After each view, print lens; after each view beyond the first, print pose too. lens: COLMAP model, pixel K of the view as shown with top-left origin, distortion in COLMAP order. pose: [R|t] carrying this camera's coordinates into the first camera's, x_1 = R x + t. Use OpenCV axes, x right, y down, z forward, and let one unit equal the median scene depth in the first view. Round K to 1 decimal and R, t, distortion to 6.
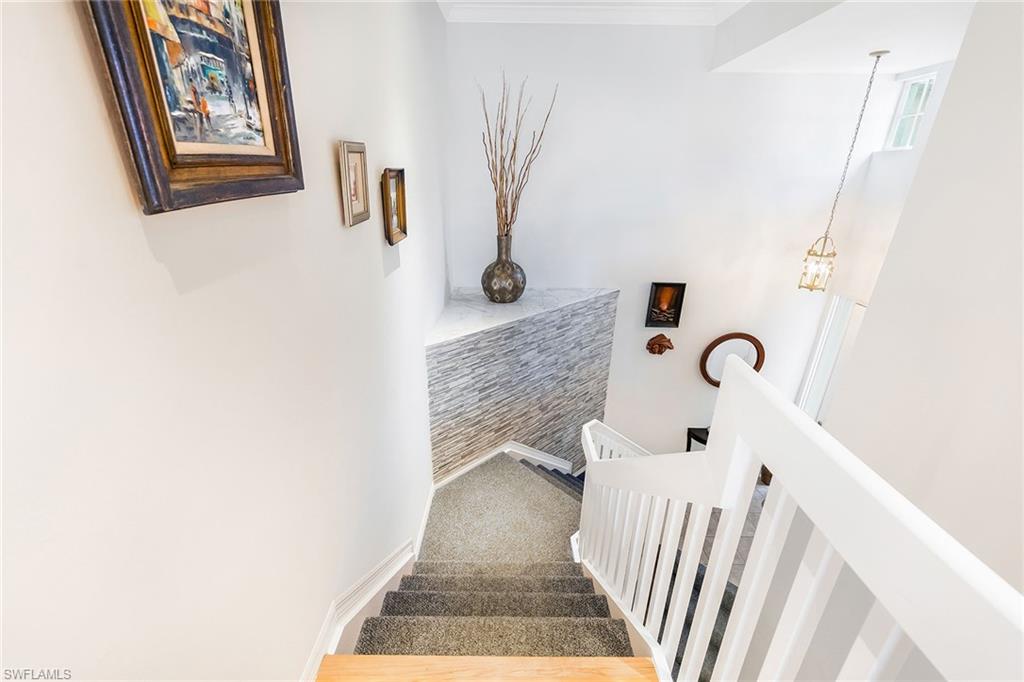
lens RADIAL K [[431.5, 0, 488.9], [0, 431.5, 337.2], [0, 0, 1]] dist [0.000273, -0.000014]
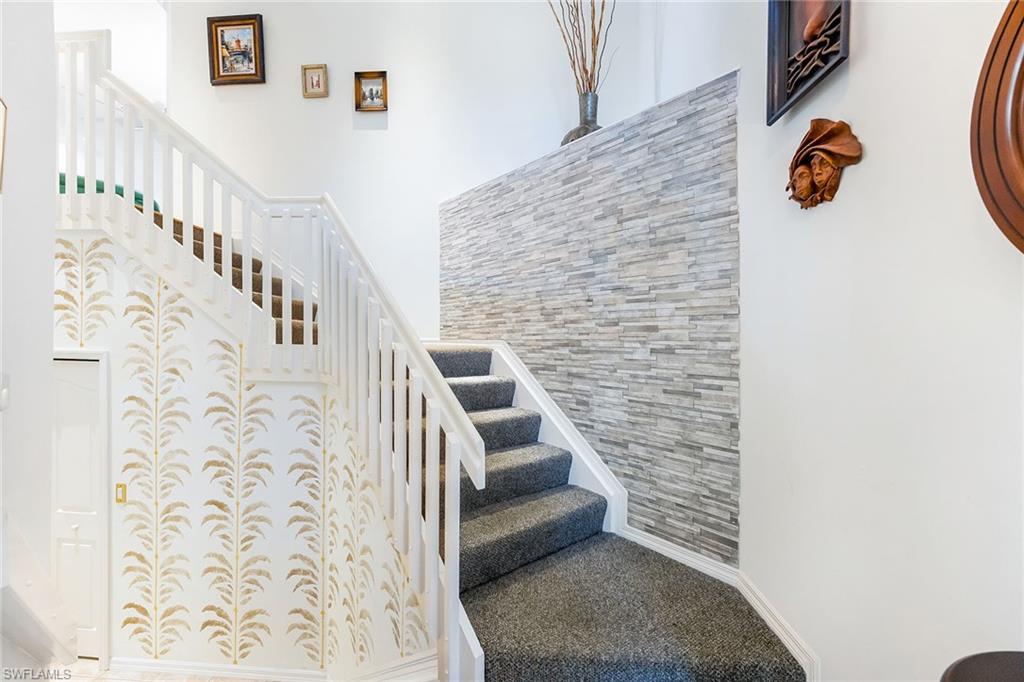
lens RADIAL K [[406.6, 0, 519.3], [0, 406.6, 338.2], [0, 0, 1]] dist [0.000870, 0.000211]
pose [[-0.011426, -0.006702, -0.999912, 0.762880], [-0.372809, 0.927906, -0.001960, 0.221899], [0.927838, 0.372754, -0.013101, 1.015960]]
